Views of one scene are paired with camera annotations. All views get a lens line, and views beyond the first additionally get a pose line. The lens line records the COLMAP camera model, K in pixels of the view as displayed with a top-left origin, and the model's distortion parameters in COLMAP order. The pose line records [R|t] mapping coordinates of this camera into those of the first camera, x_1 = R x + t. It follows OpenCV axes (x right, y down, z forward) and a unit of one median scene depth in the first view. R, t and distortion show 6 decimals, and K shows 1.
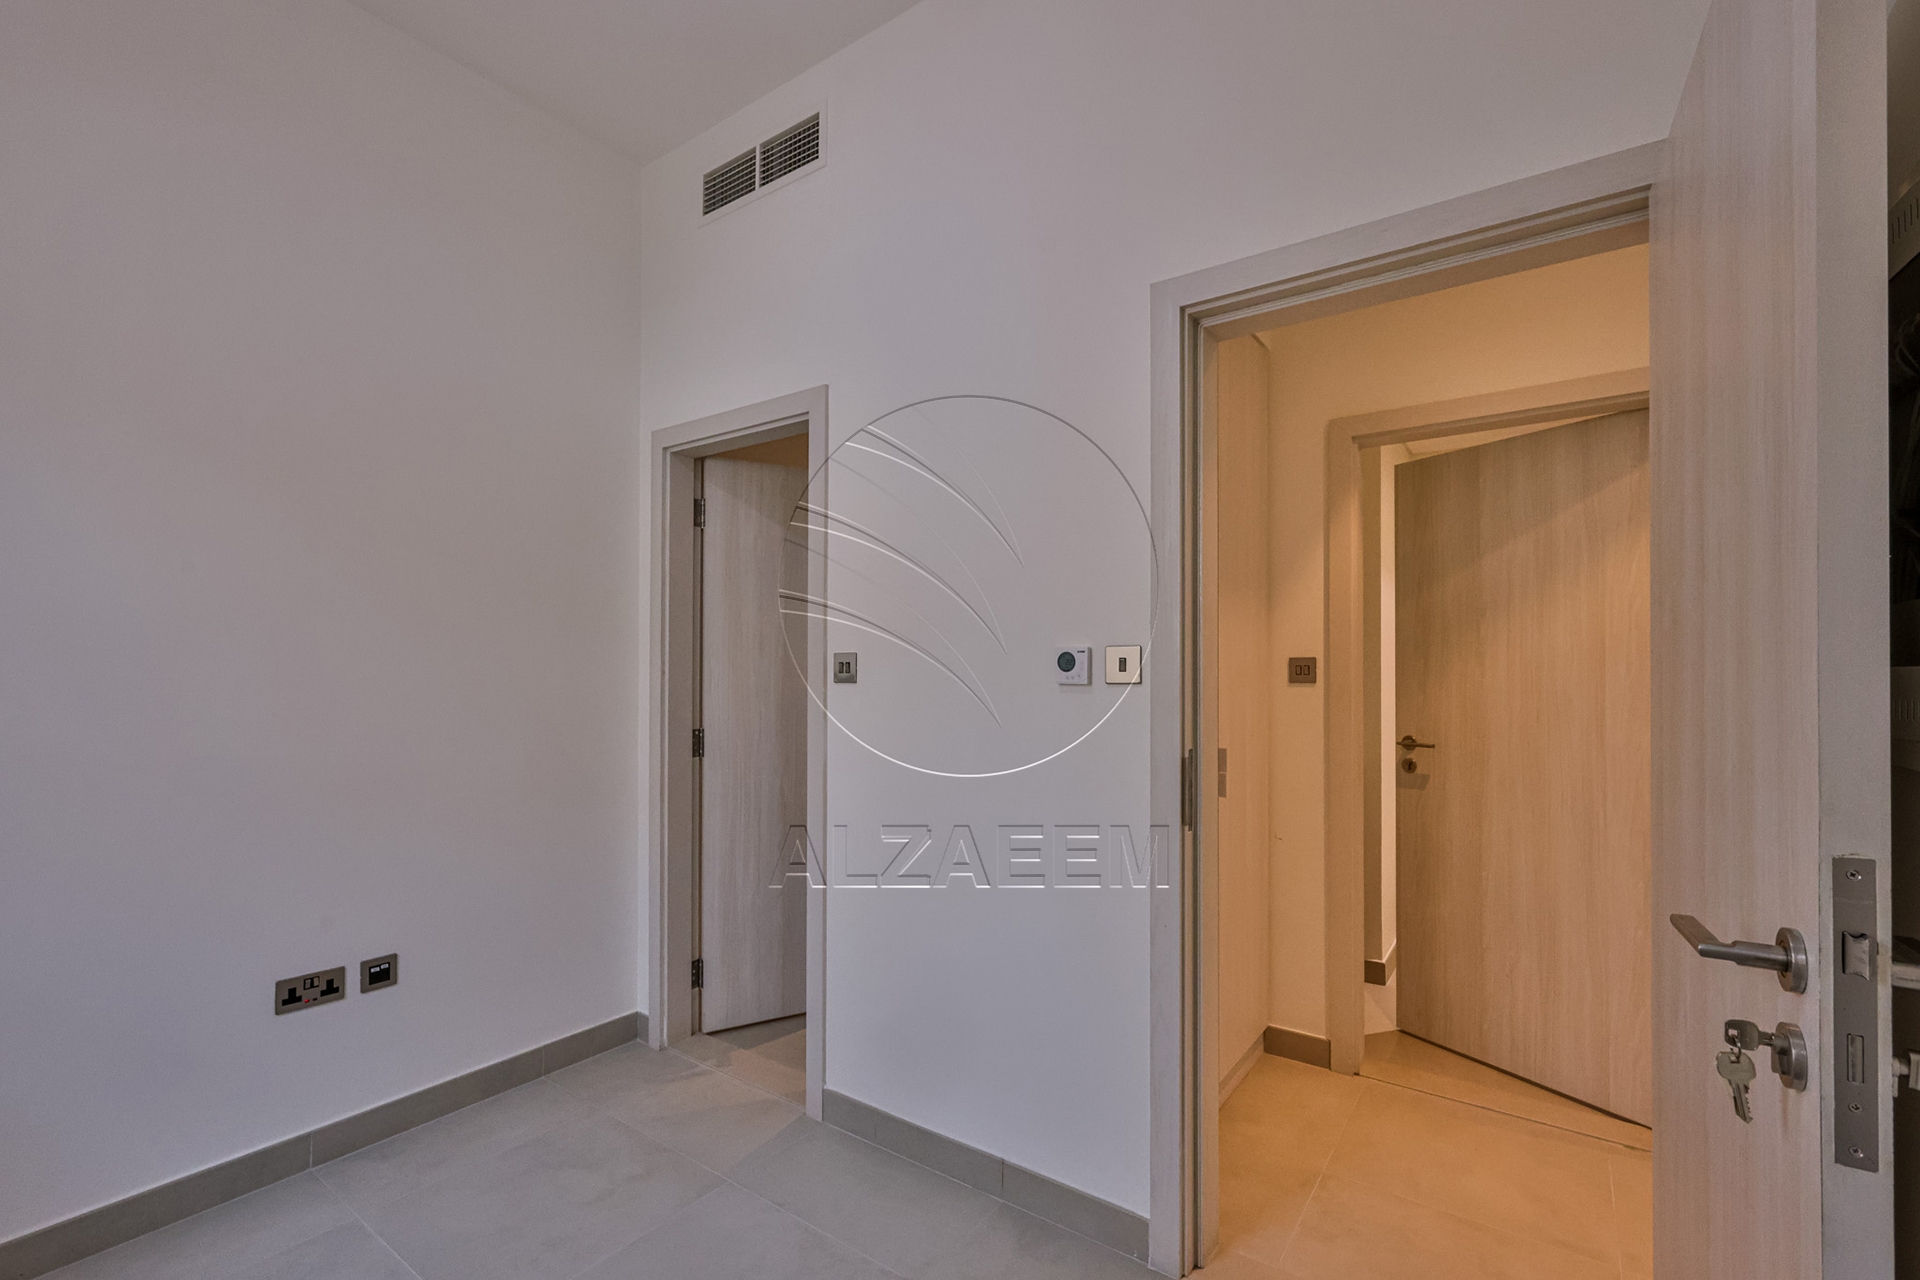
lens RADIAL K [[829.6, 0, 969.1], [0, 829.6, 647.0], [0, 0, 1]] dist [-0.001511, -0.000229]
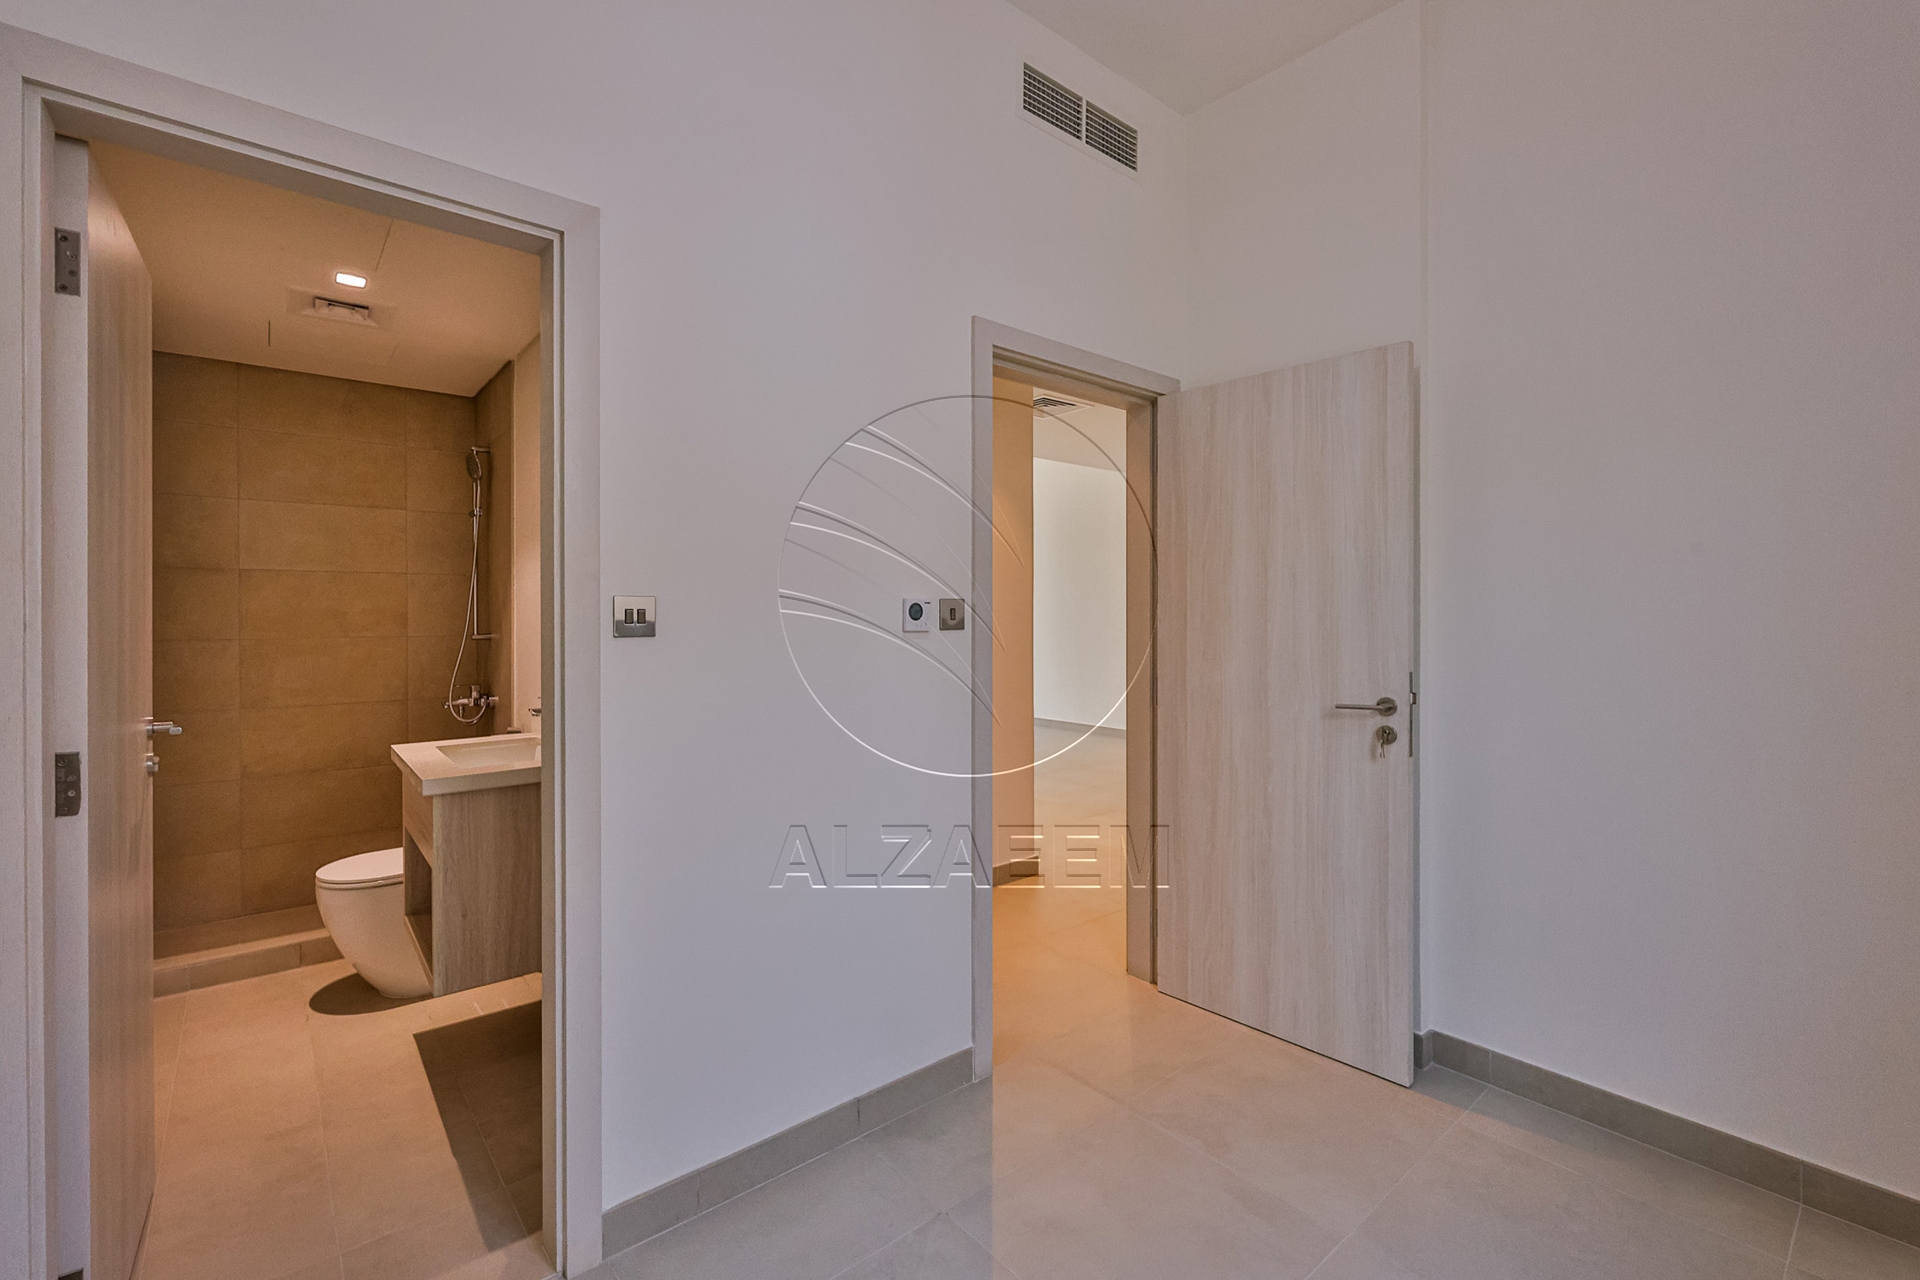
lens RADIAL K [[808.7, 0, 957.9], [0, 808.7, 613.7], [0, 0, 1]] dist [0.000417, 0.000002]
pose [[0.260032, 0.008273, 0.965565, -0.933032], [-0.019304, 0.999808, -0.003368, 0.023409], [-0.965407, -0.017764, 0.260142, 0.658486]]
